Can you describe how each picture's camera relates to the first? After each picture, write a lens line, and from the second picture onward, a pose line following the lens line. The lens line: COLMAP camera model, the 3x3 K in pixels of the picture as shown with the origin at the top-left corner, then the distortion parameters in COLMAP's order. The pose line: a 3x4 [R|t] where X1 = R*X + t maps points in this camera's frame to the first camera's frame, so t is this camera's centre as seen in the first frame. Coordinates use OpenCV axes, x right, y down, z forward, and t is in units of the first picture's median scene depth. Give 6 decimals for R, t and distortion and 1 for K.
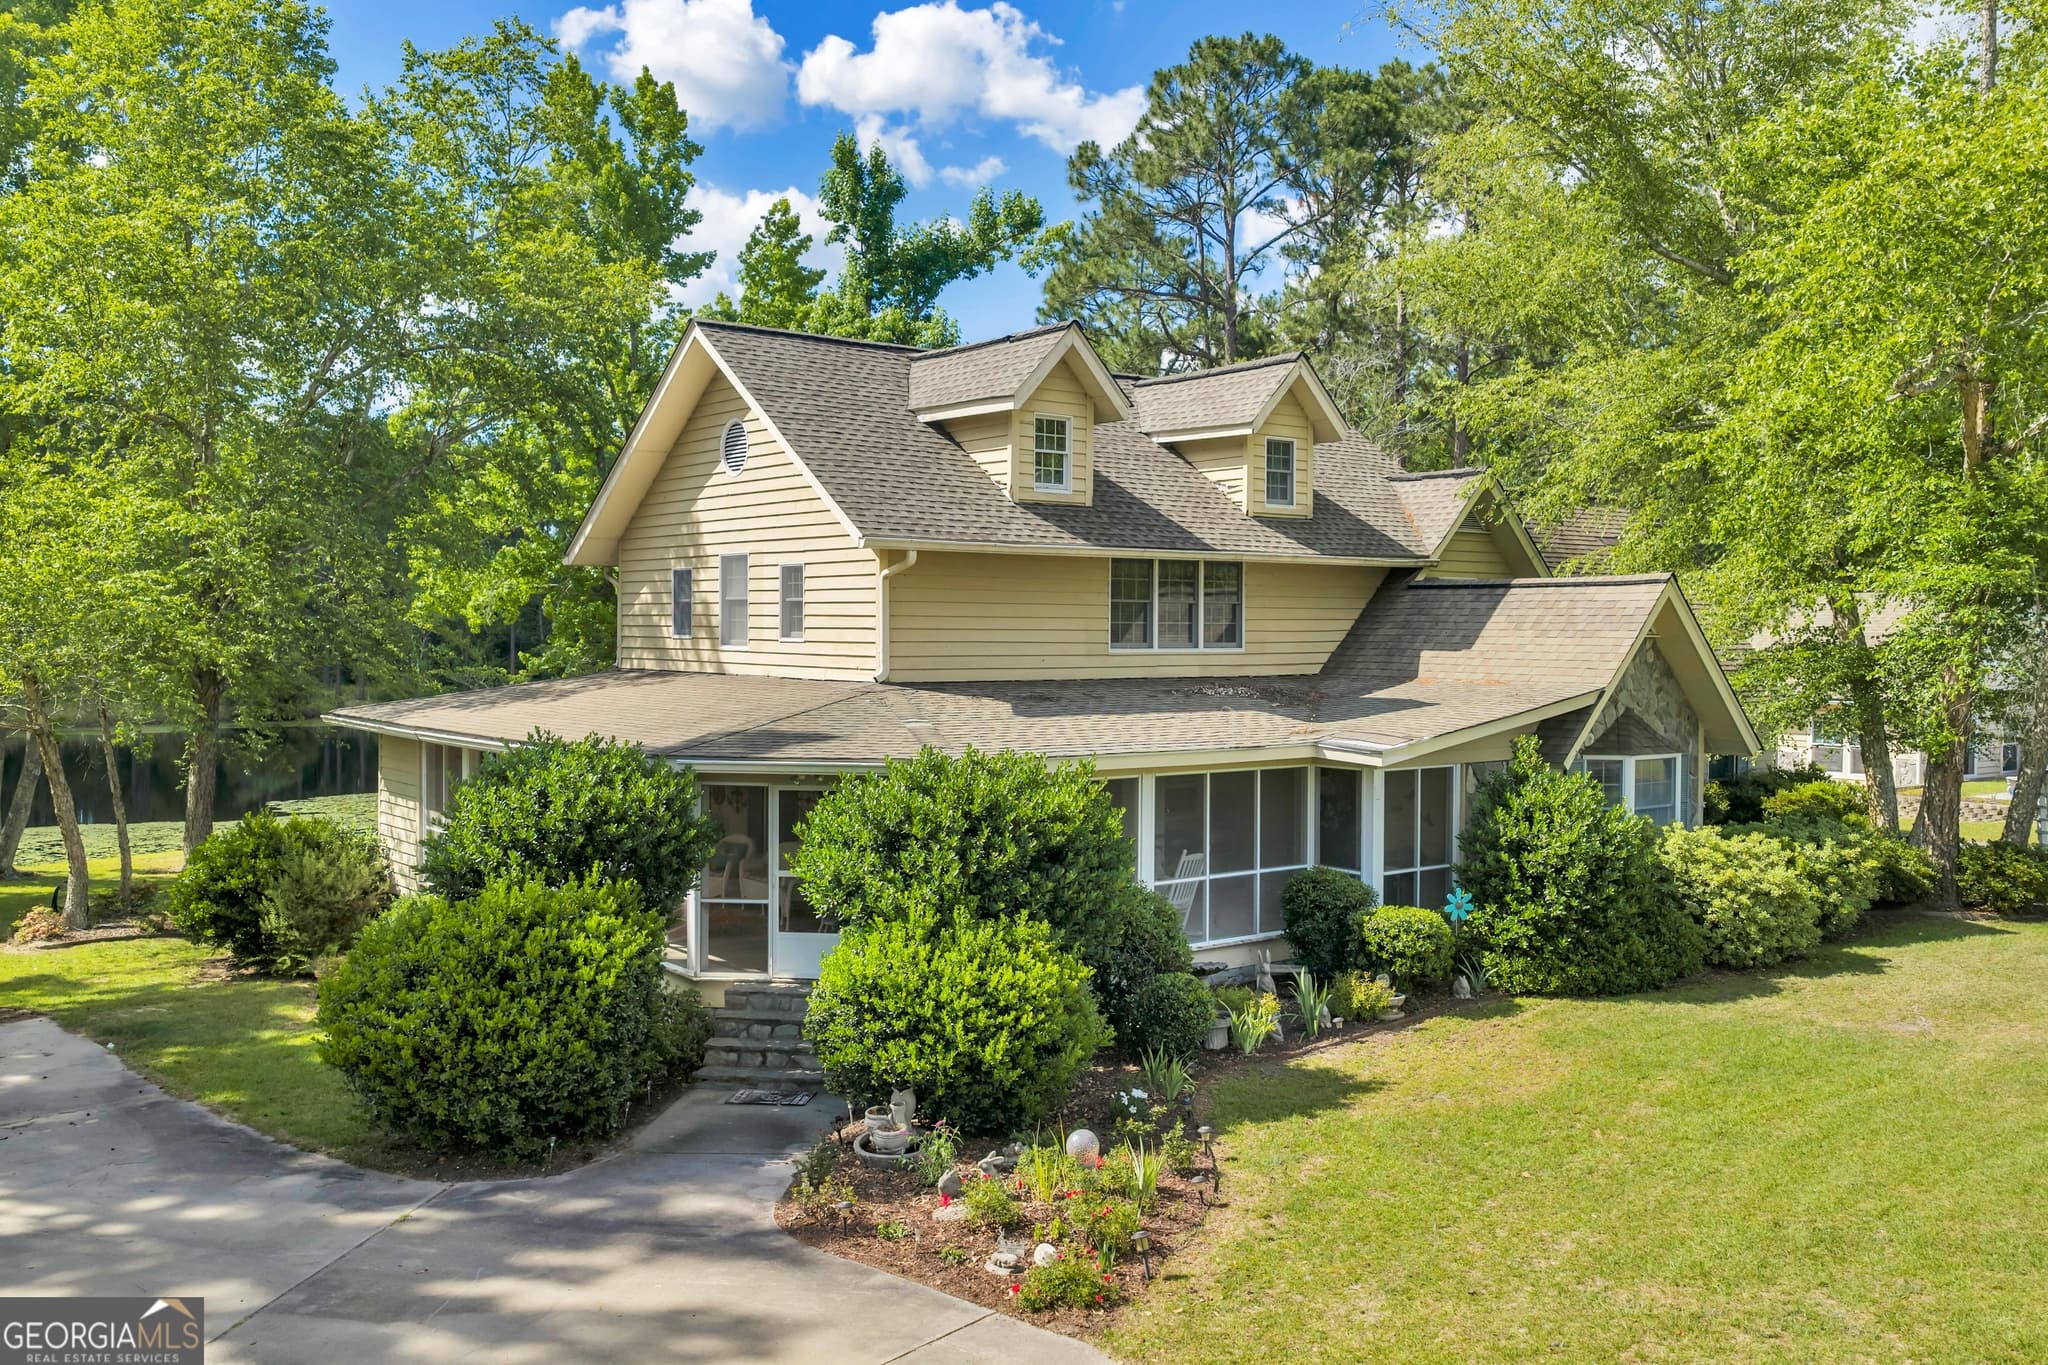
lens RADIAL K [[1738.8, 0, 1024.0], [0, 1738.8, 682.5], [0, 0, 1]] dist [0.001332, 0.000349]
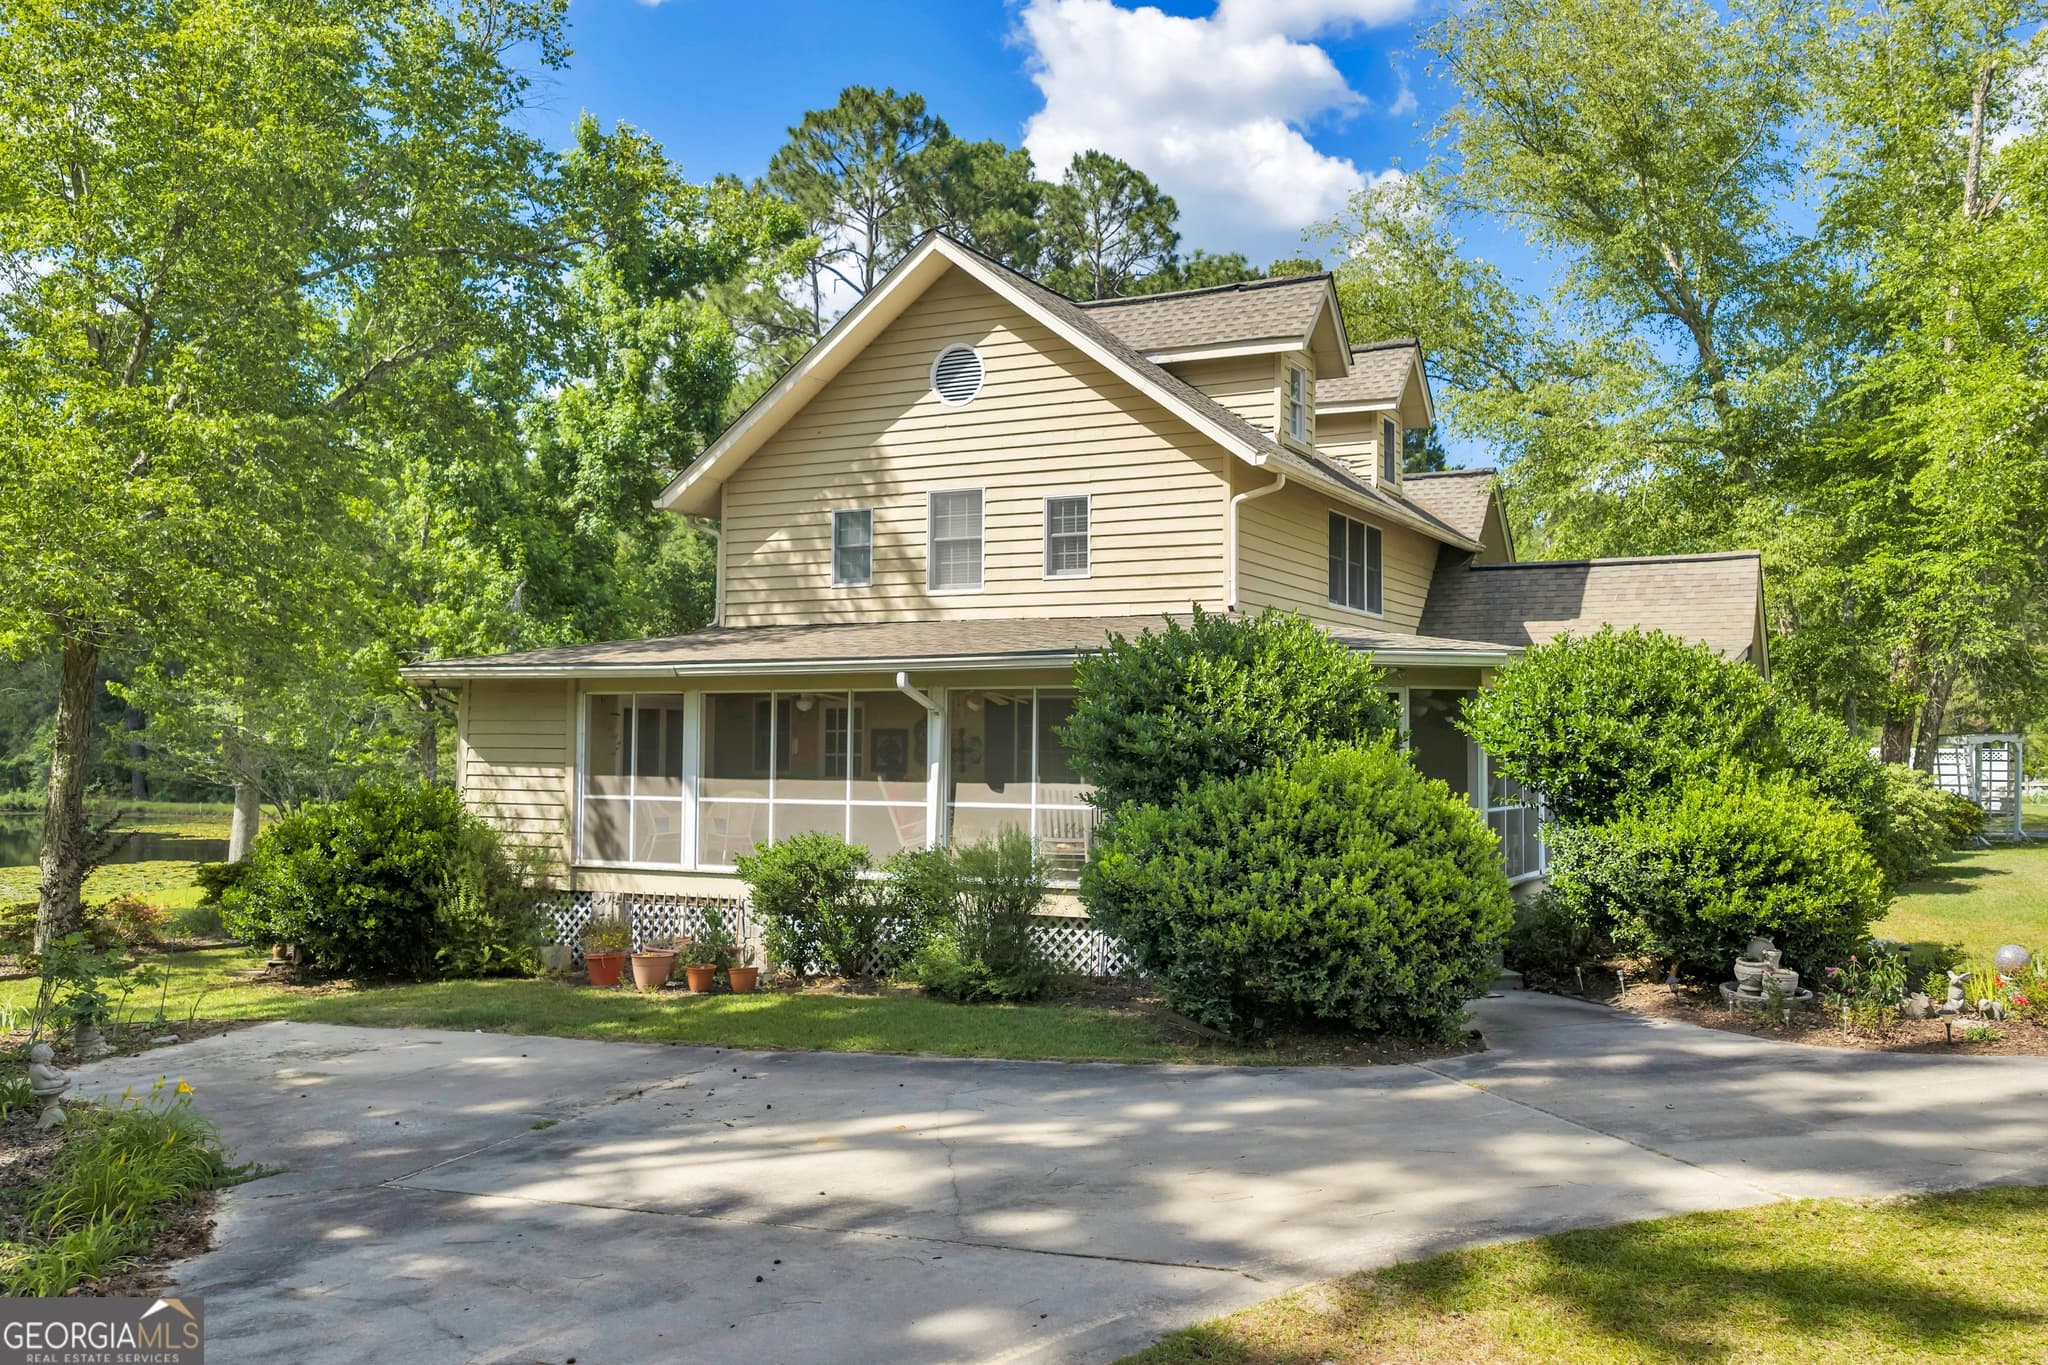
lens RADIAL K [[1738.8, 0, 1024.0], [0, 1738.8, 682.5], [0, 0, 1]] dist [0.001332, 0.000349]
pose [[0.912757, 0.015718, 0.408201, -0.528554], [0.009831, 0.998125, -0.060416, 0.086967], [-0.408386, 0.059158, 0.910891, 0.162127]]
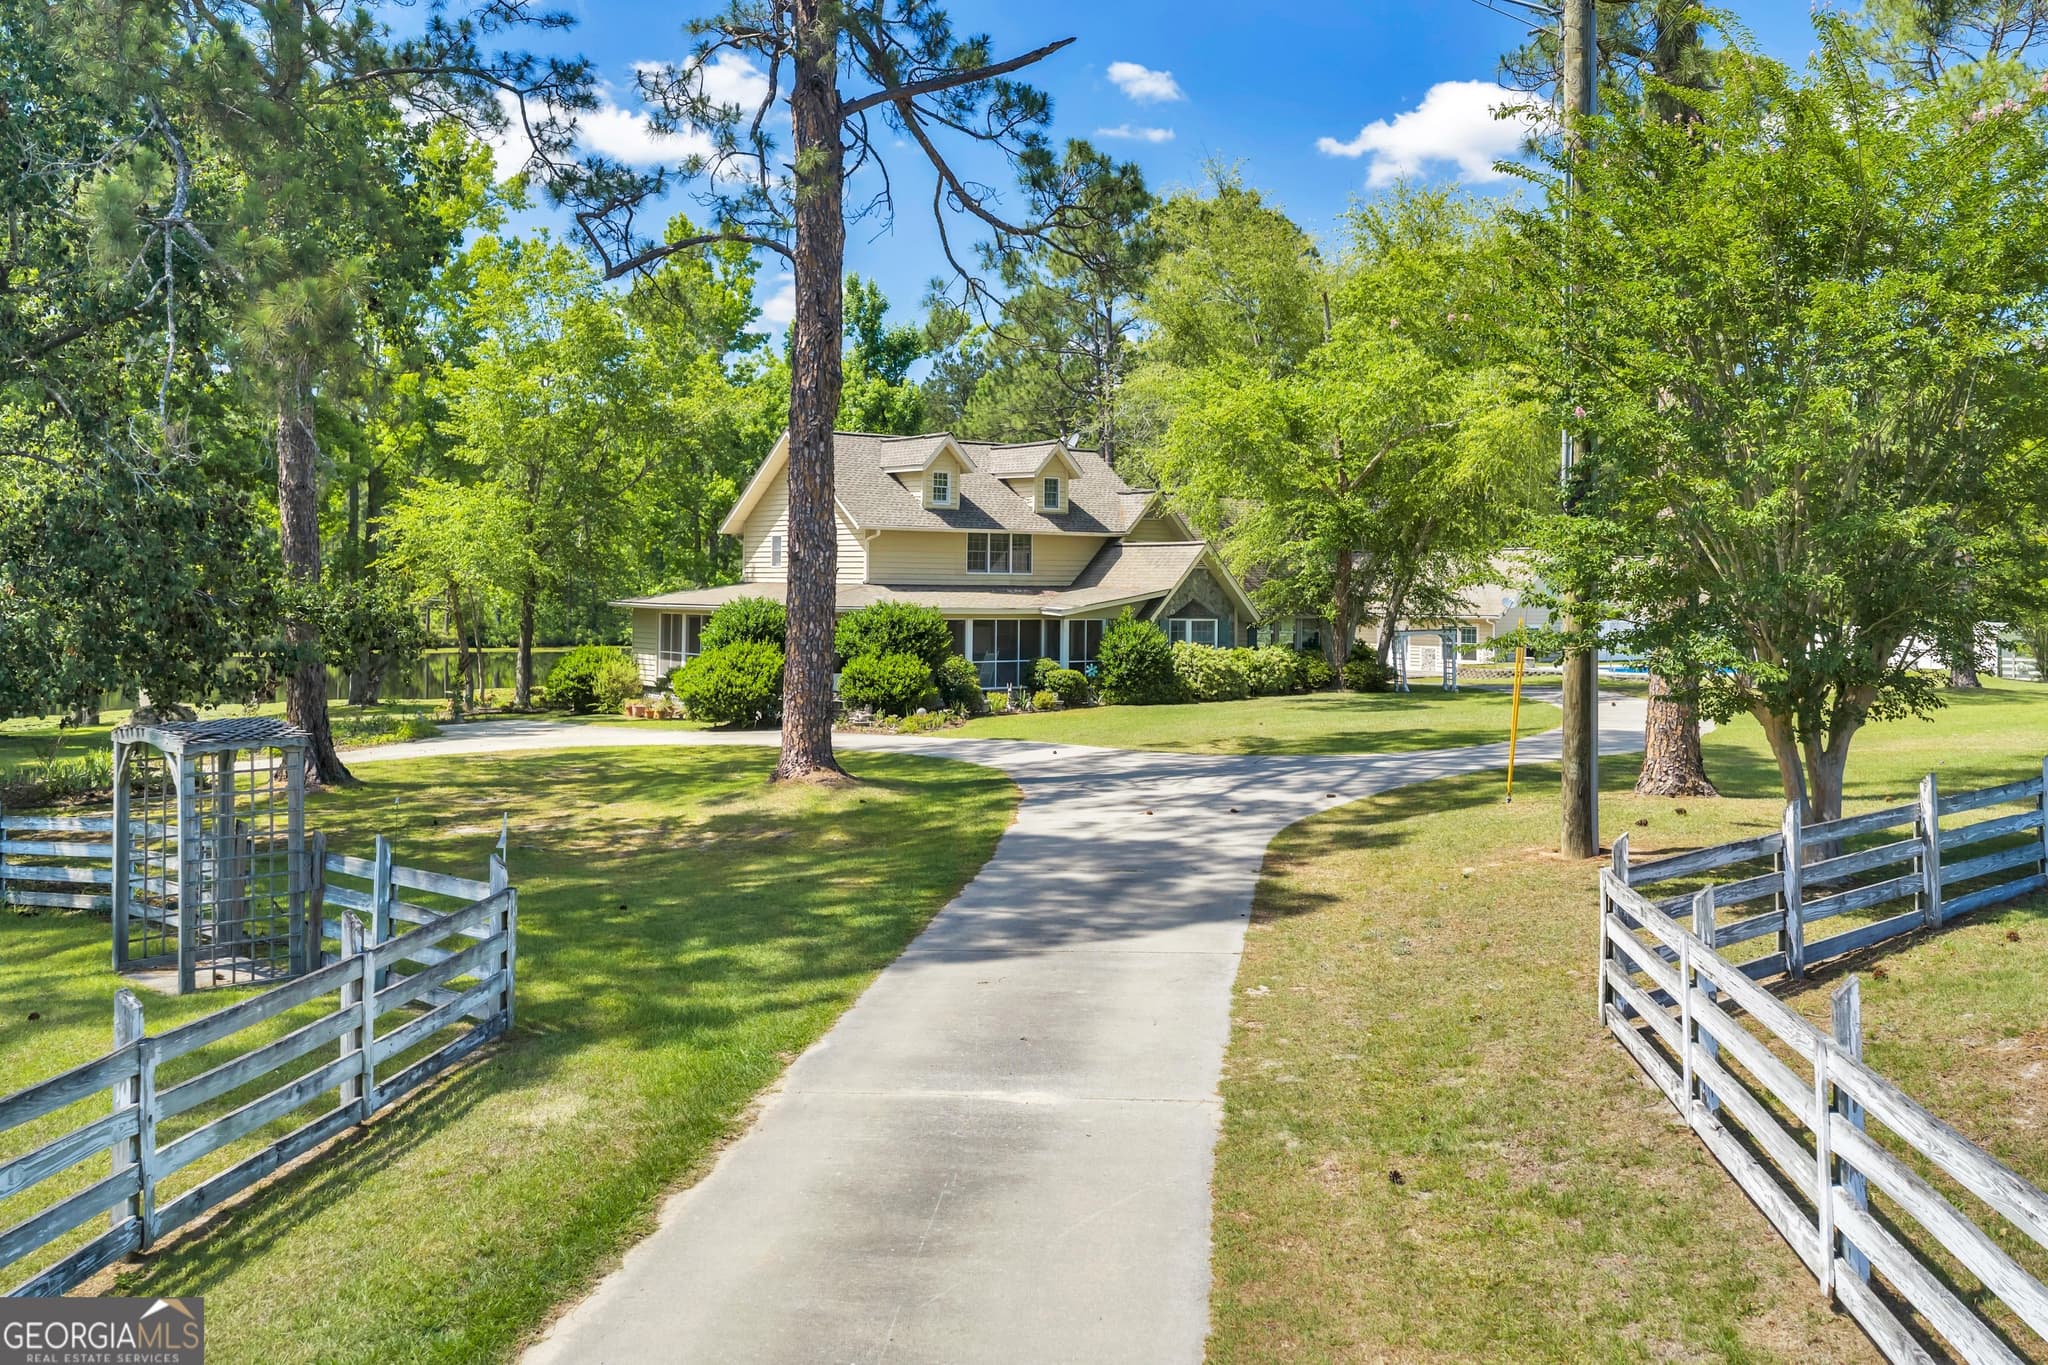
lens RADIAL K [[1738.8, 0, 1024.0], [0, 1738.8, 682.5], [0, 0, 1]] dist [0.001332, 0.000349]
pose [[0.999978, 0.004329, -0.004991, 0.121792], [-0.004222, 0.999766, 0.021236, 0.067857], [0.005082, -0.021215, 0.999762, -1.146636]]
